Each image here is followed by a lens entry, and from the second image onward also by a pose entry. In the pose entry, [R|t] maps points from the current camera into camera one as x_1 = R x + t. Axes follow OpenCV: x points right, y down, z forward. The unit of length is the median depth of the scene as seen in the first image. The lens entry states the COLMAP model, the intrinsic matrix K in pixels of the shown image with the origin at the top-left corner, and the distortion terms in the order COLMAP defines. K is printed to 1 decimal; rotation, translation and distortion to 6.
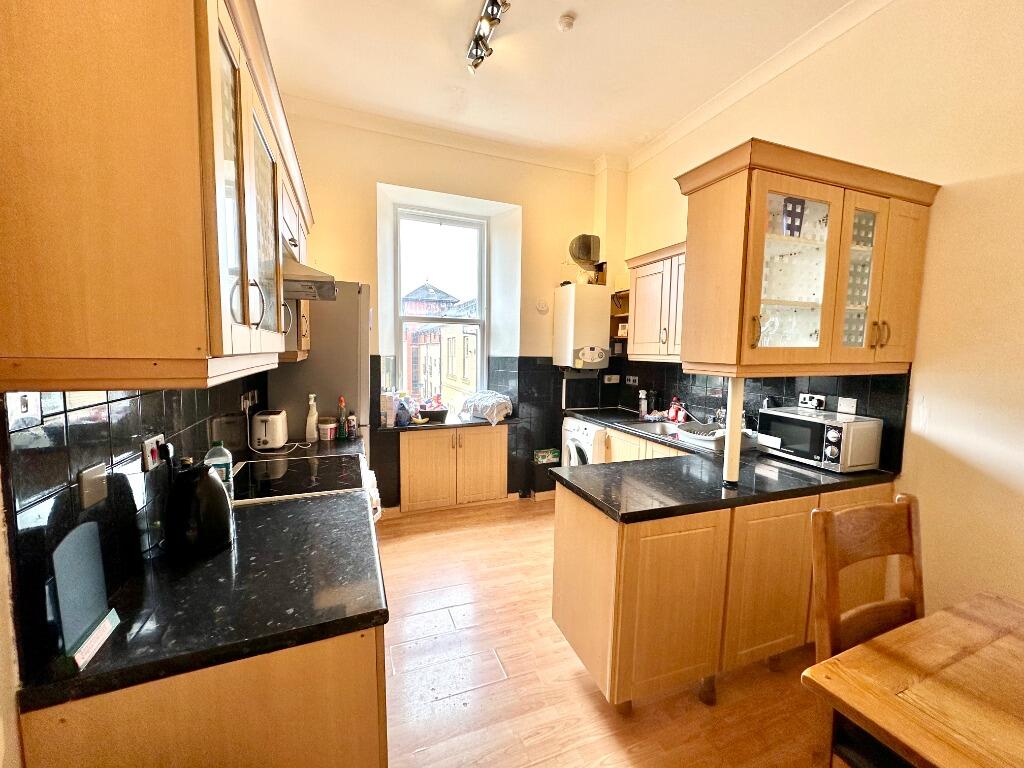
lens RADIAL K [[409.1, 0, 508.6], [0, 409.1, 385.3], [0, 0, 1]] dist [-0.000461, 0.000017]
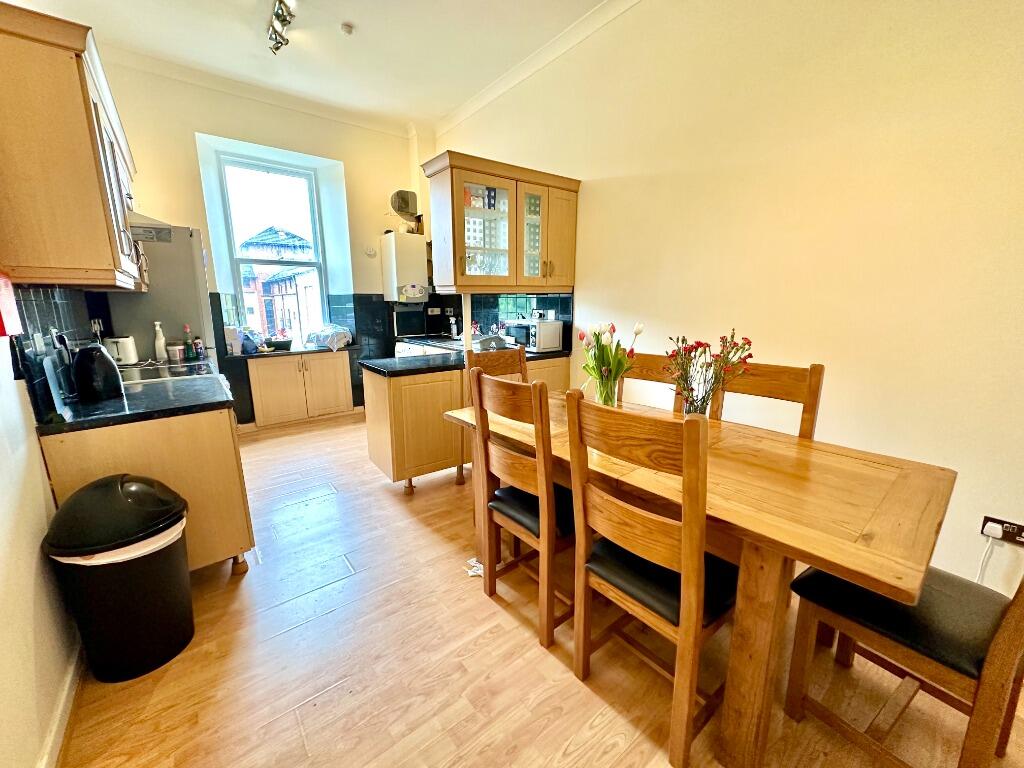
lens RADIAL K [[409.1, 0, 511.6], [0, 409.1, 384.8], [0, 0, 1]] dist [-0.000461, 0.000017]
pose [[0.954807, -0.078428, 0.286691, 0.113357], [0.044116, 0.991270, 0.124247, 0.072353], [-0.293933, -0.105984, 0.949932, -0.338205]]
